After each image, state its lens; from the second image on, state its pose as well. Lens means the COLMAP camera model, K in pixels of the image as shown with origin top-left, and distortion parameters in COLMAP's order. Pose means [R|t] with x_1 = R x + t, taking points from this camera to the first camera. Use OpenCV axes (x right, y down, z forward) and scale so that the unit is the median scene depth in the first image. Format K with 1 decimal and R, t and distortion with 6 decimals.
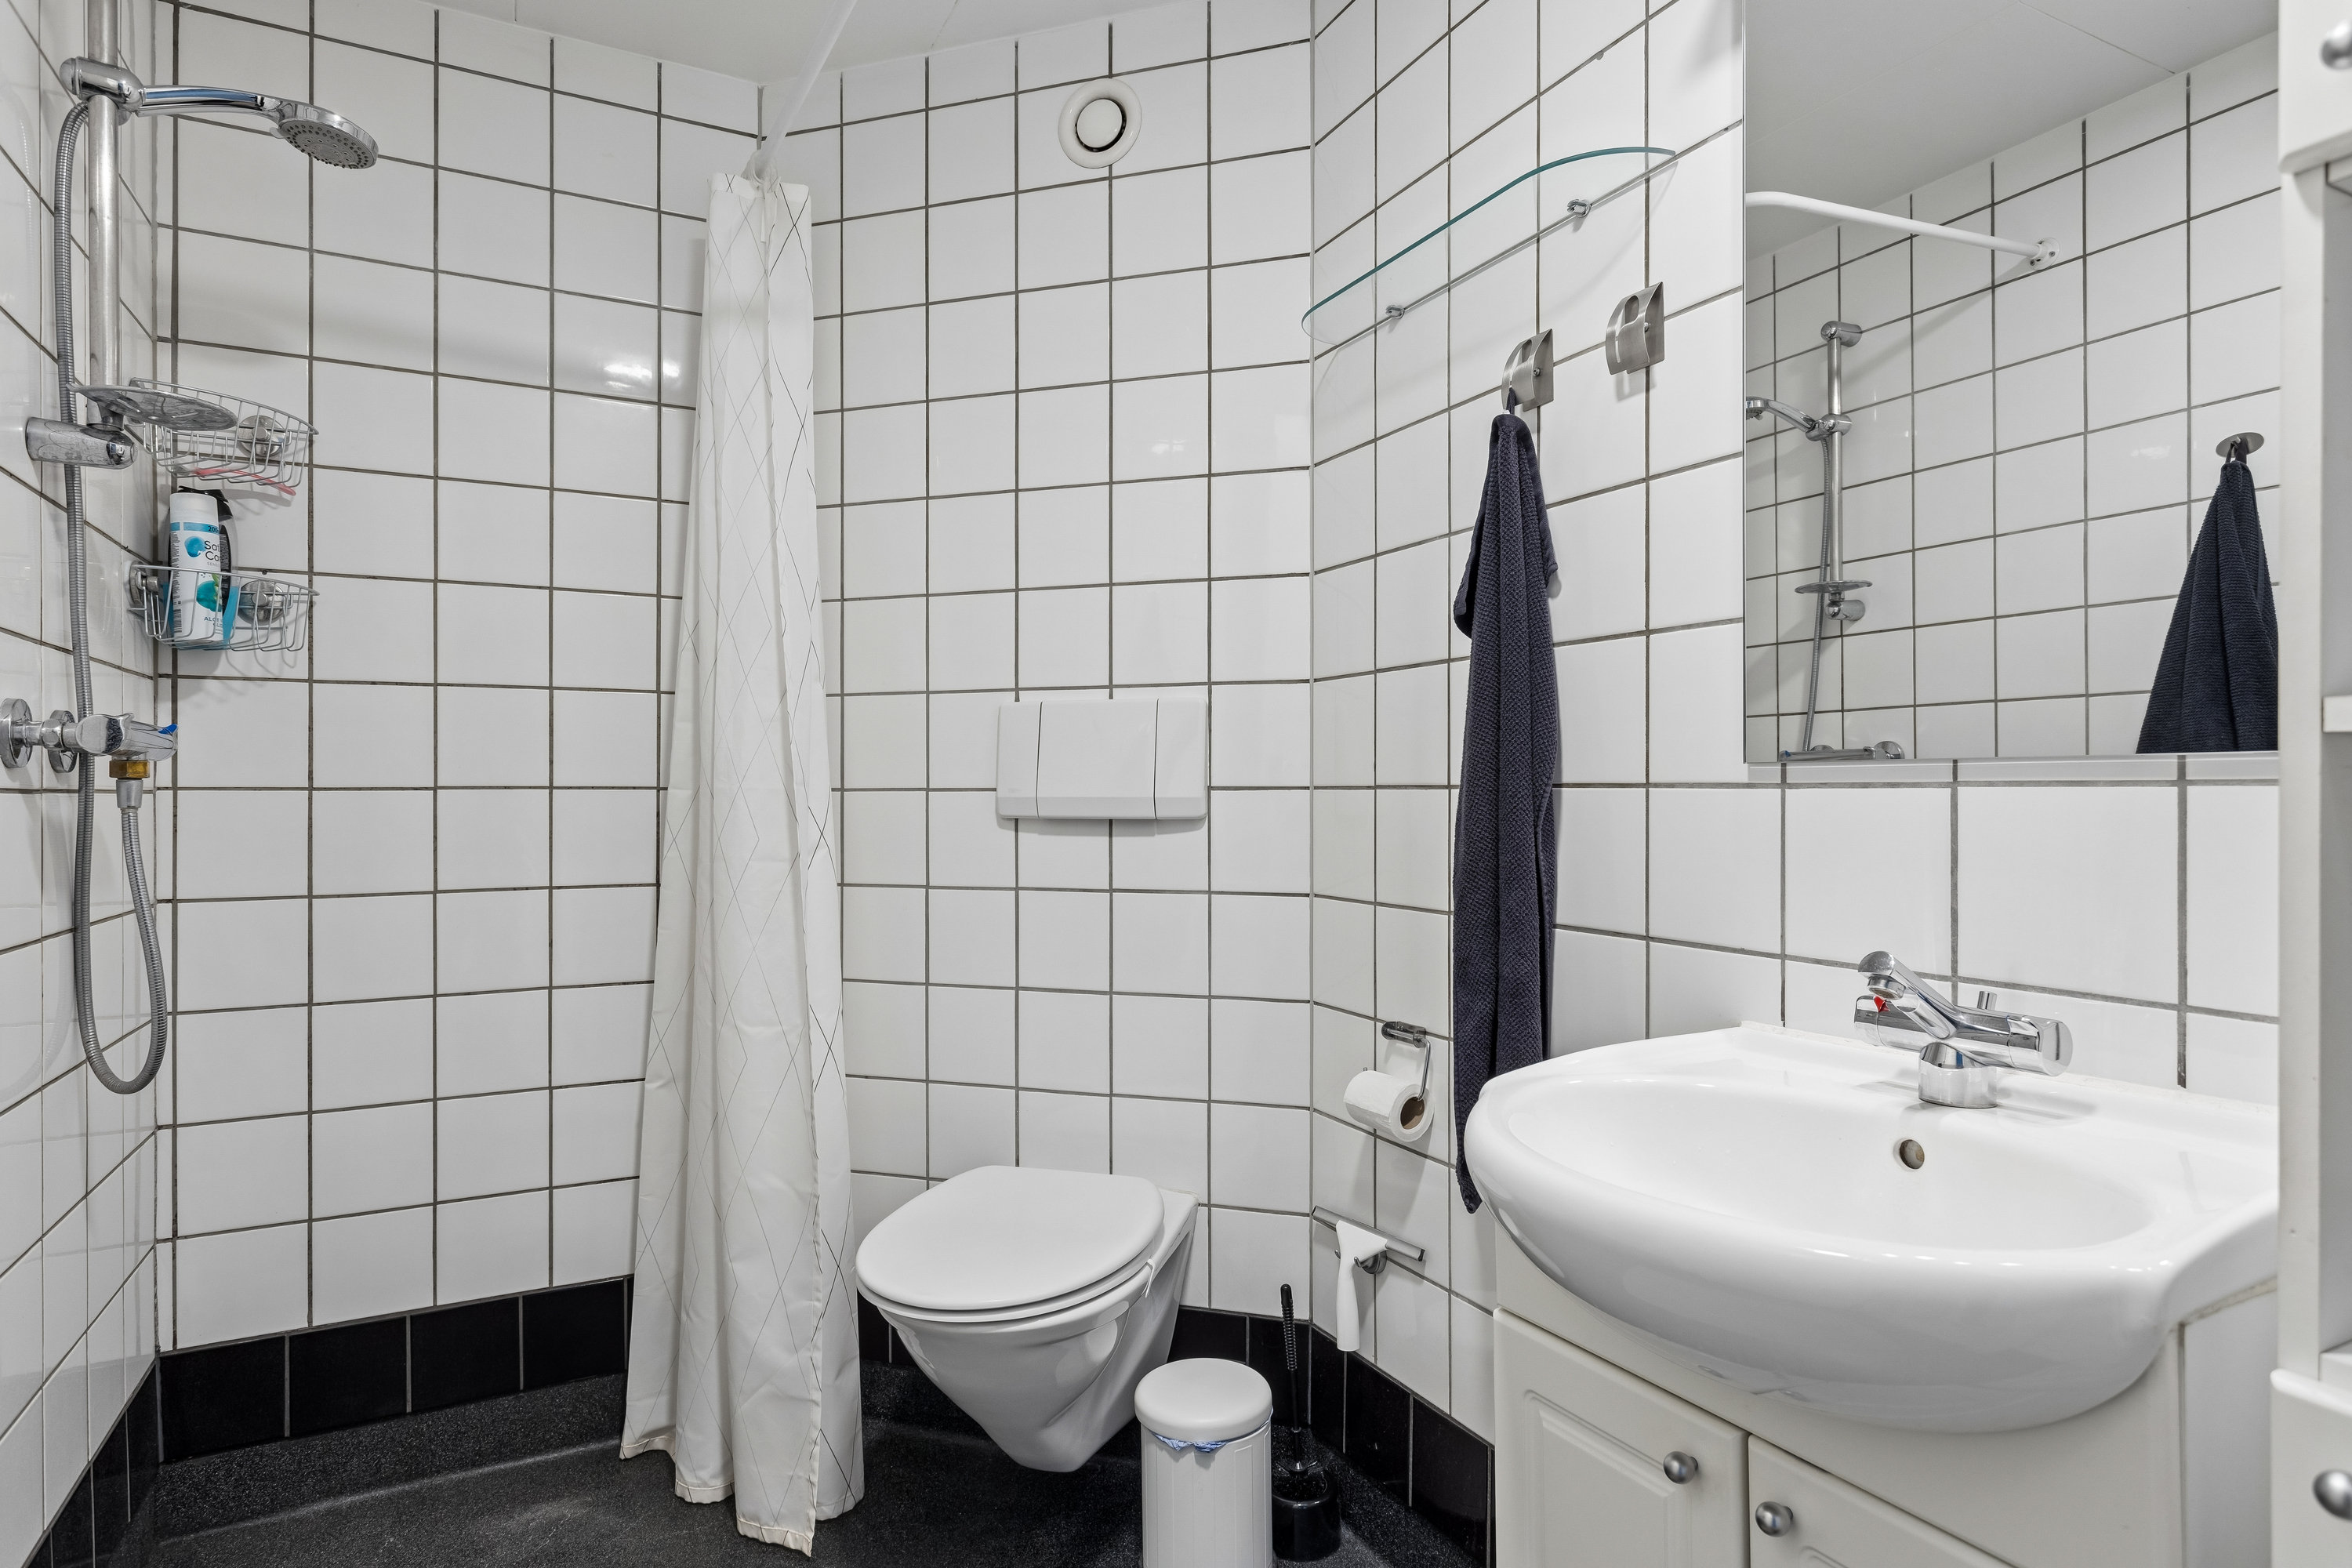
lens RADIAL K [[1233.4, 0, 1175.8], [0, 1233.4, 799.9], [0, 0, 1]] dist [-0.004336, -0.000945]
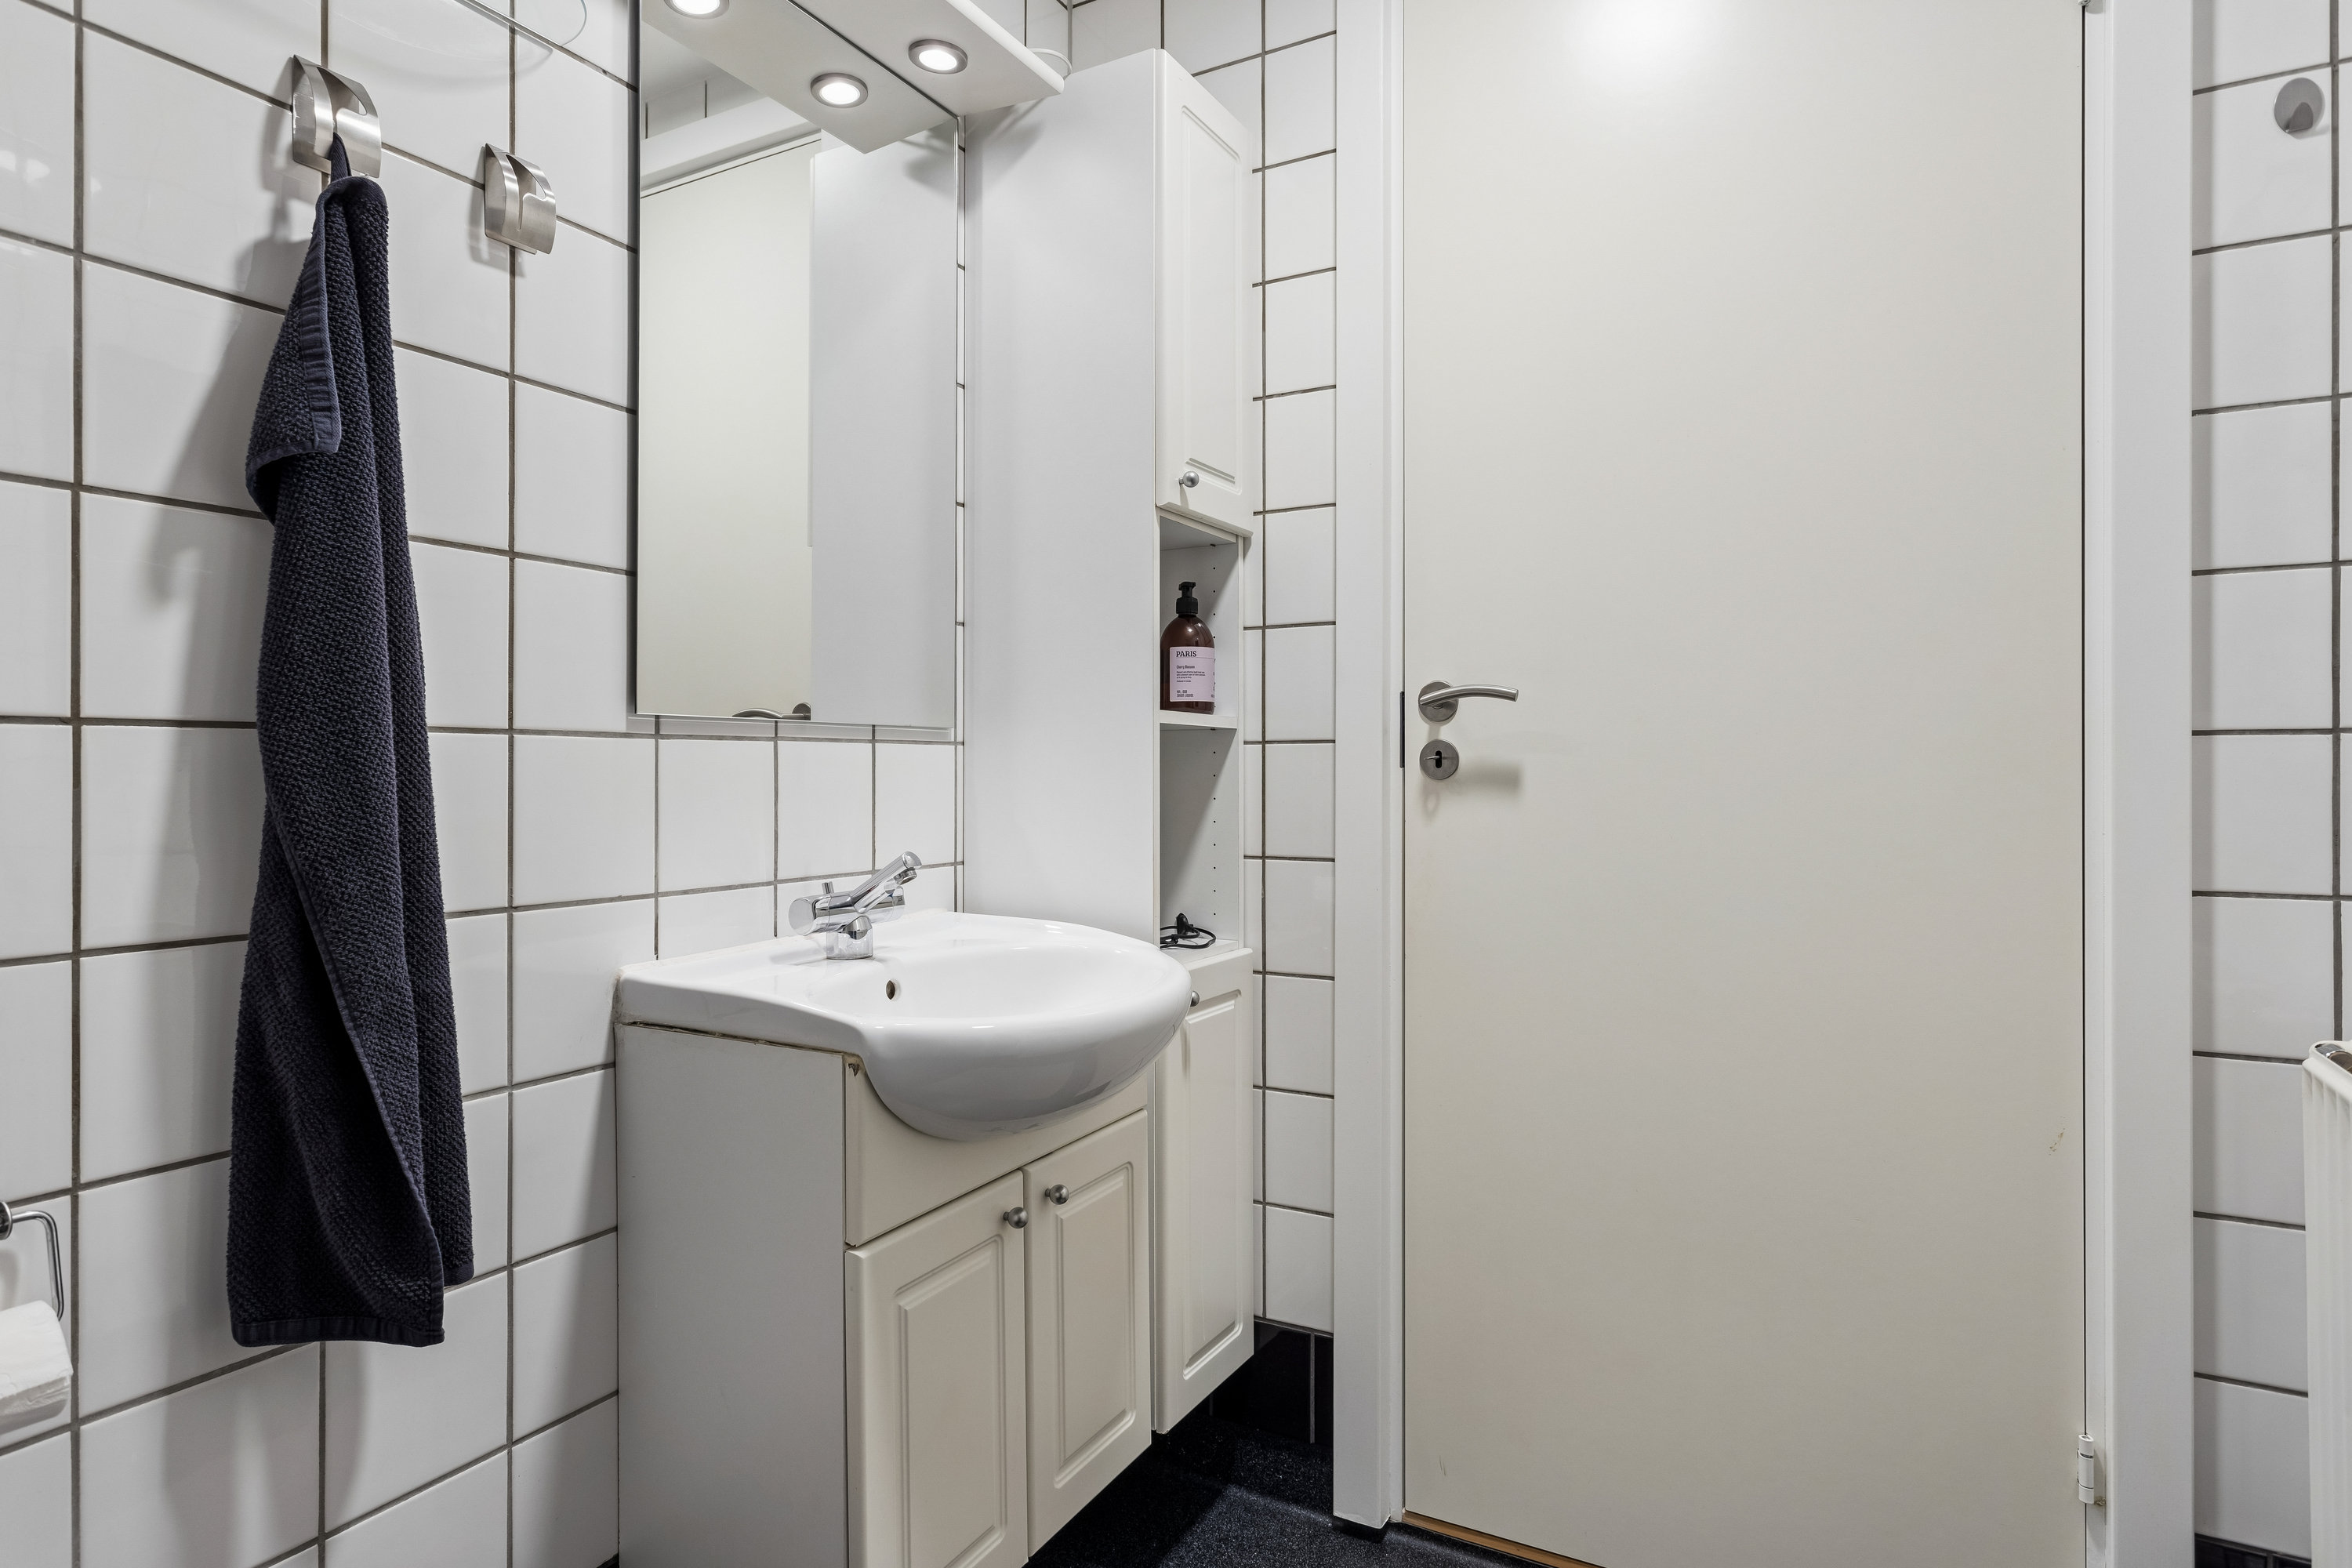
lens RADIAL K [[1285.6, 0, 1175.5], [0, 1285.6, 750.3], [0, 0, 1]] dist [-0.002464, -0.000470]
pose [[-0.543861, 0.002656, 0.839171, -0.677584], [-0.003172, 0.999981, -0.005221, 0.004782], [-0.839169, -0.005501, -0.543843, 1.192663]]
